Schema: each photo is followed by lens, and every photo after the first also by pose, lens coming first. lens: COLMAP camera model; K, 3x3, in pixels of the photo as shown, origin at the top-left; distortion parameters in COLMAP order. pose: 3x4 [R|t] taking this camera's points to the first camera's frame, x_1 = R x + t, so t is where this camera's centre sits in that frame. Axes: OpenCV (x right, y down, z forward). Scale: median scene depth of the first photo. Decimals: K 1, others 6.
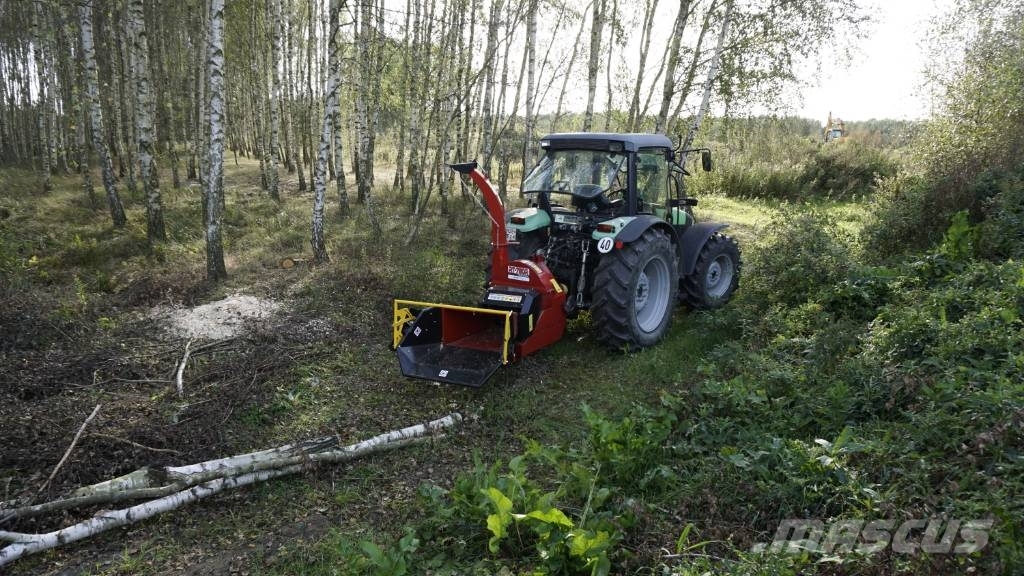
lens RADIAL K [[866.2, 0, 512.0], [0, 866.2, 288.0], [0, 0, 1]] dist [-0.058801, 0.116535]
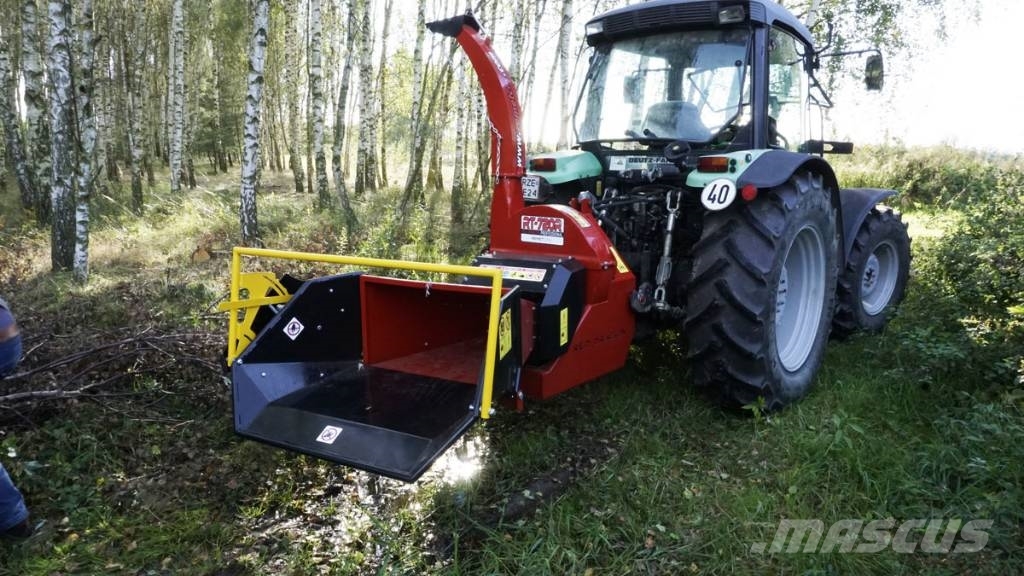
lens RADIAL K [[950.6, 0, 512.0], [0, 950.6, 288.0], [0, 0, 1]] dist [-0.100360, -0.003744]
pose [[0.999371, 0.014410, -0.032408, 0.009058], [-0.015254, 0.999547, -0.025953, 0.019480], [0.032020, 0.026431, 0.999138, 0.470997]]
